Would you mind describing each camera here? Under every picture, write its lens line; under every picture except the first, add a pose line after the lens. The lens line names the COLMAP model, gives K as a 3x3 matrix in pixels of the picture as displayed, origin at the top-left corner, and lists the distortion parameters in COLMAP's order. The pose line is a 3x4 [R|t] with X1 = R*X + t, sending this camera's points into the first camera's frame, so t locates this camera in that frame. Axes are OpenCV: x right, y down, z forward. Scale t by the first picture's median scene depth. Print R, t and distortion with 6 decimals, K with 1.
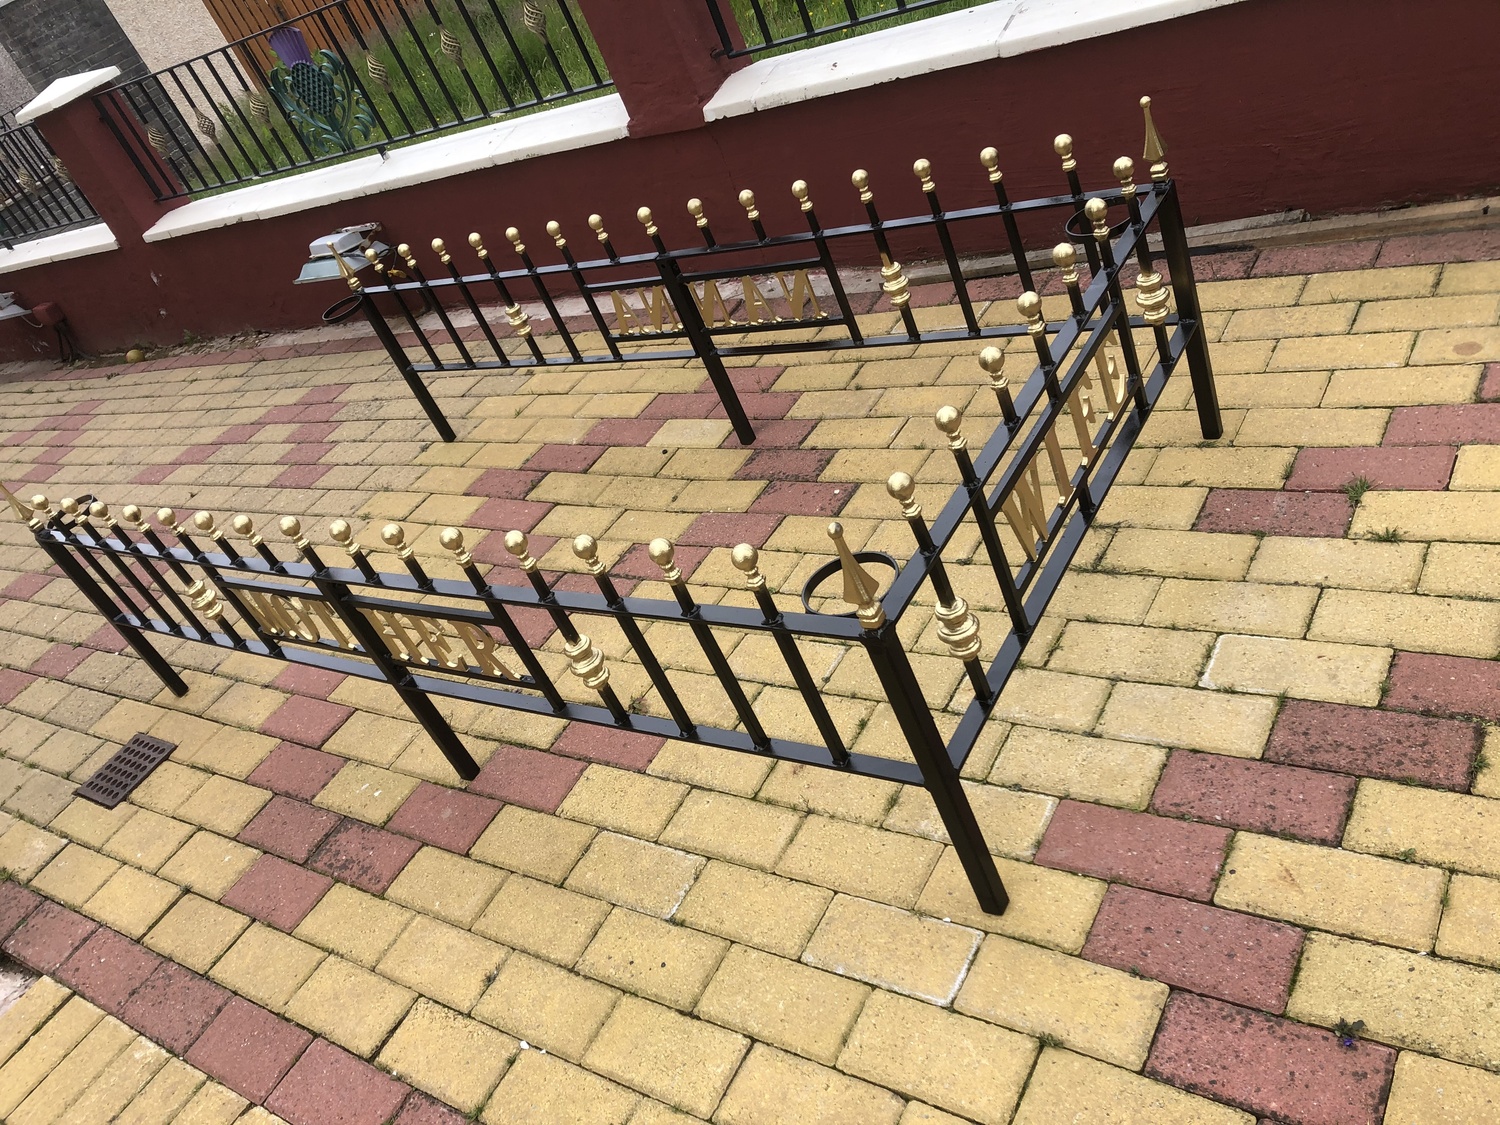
lens RADIAL K [[1219.5, 0, 750.0], [0, 1219.5, 562.5], [0, 0, 1]] dist [0.026577, -0.004392]
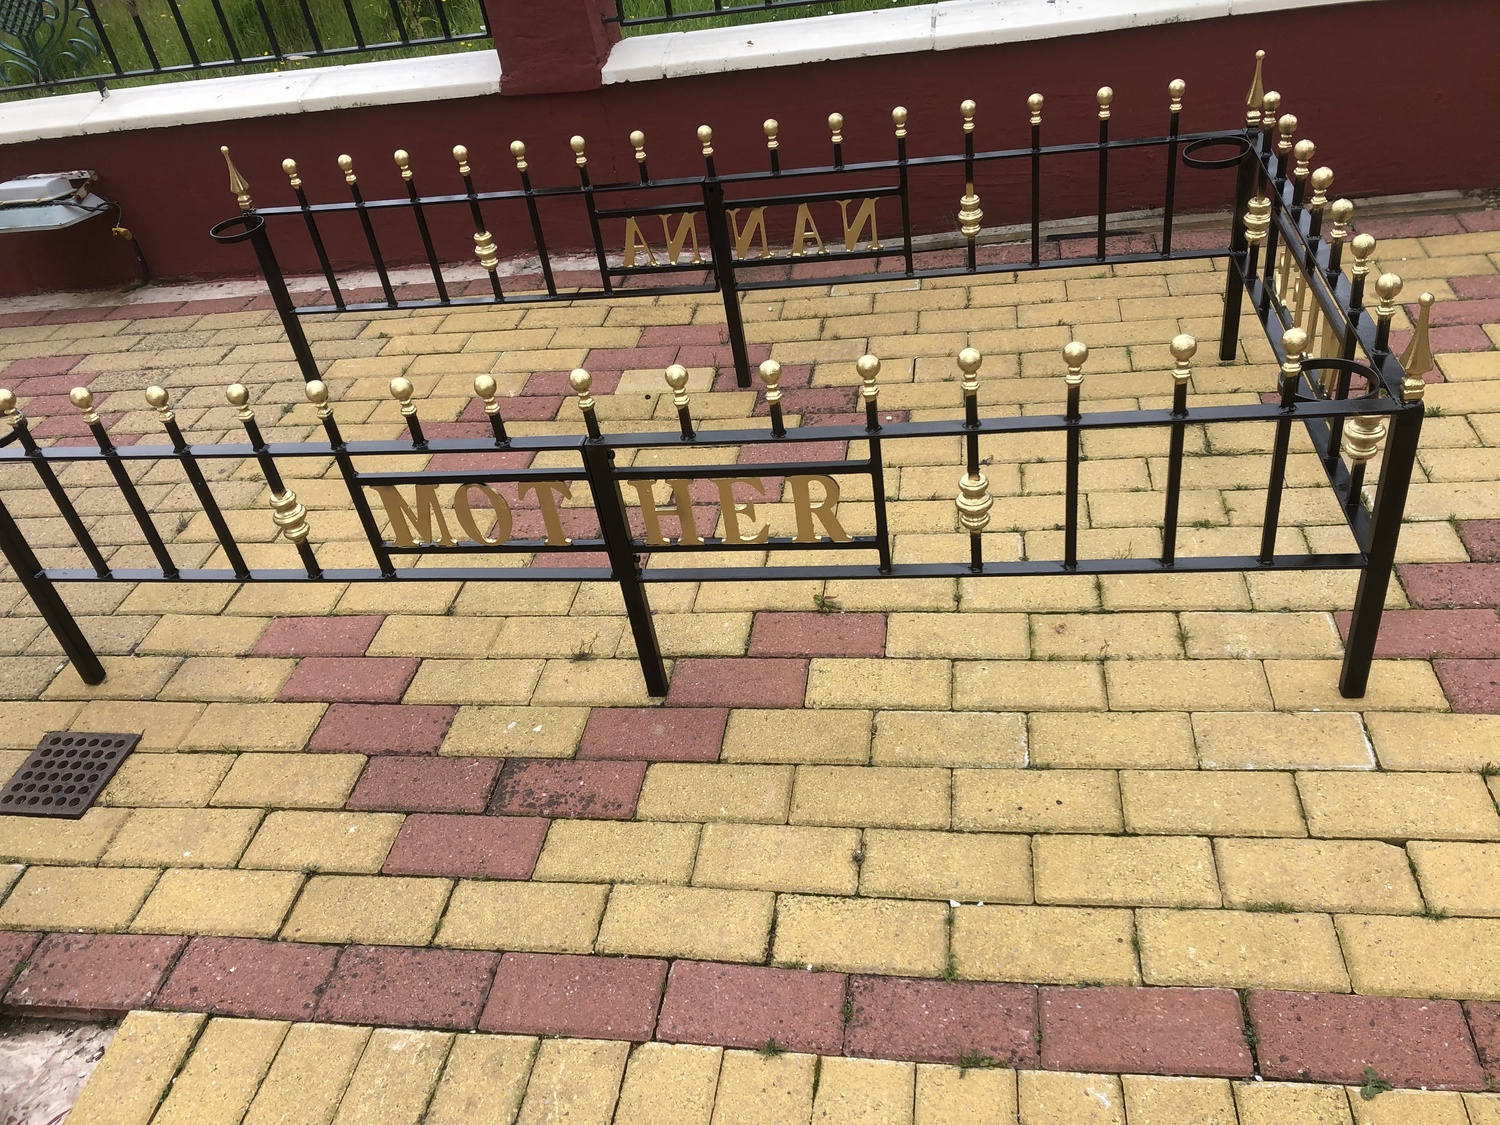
lens RADIAL K [[1206.0, 0, 750.0], [0, 1206.0, 562.5], [0, 0, 1]] dist [0.028796, -0.004179]
pose [[0.892680, -0.027844, 0.449830, -0.632821], [0.063780, 0.995850, -0.064929, 0.156833], [-0.446155, 0.086651, 0.890751, 0.185450]]
